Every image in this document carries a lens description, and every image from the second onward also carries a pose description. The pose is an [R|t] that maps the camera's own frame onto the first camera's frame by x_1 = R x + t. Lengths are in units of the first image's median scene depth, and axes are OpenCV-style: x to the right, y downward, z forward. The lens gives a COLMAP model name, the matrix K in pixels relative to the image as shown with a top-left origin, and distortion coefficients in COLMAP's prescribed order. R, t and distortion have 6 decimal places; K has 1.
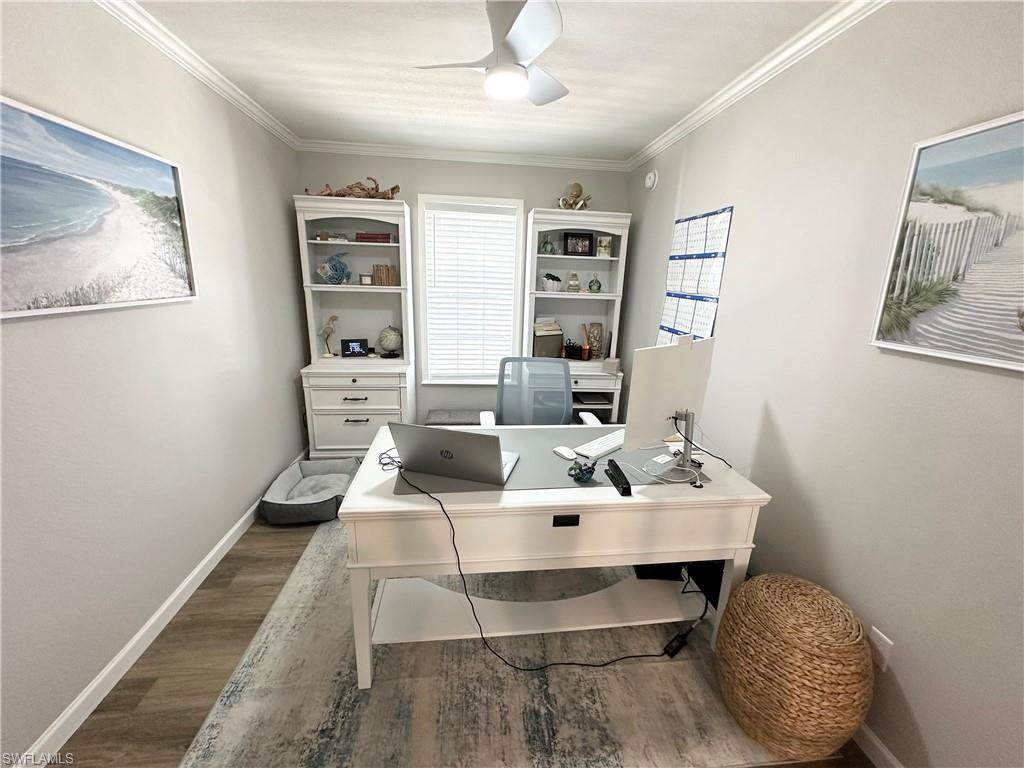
lens RADIAL K [[408.5, 0, 510.6], [0, 408.5, 379.8], [0, 0, 1]] dist [-0.001490, -0.000526]
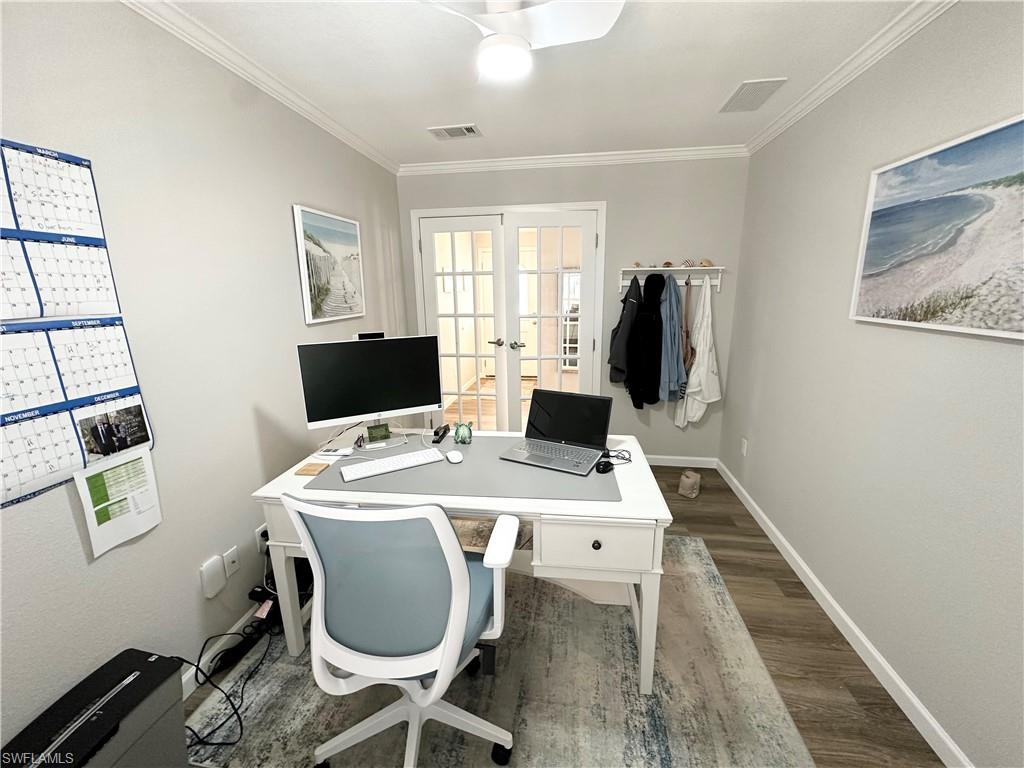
lens RADIAL K [[408.5, 0, 511.3], [0, 408.5, 379.3], [0, 0, 1]] dist [-0.001490, -0.000526]
pose [[-0.967842, -0.074357, 0.240317, -0.304396], [0.044637, 0.889393, 0.454959, -0.578863], [-0.247566, 0.451055, -0.857473, 2.239118]]
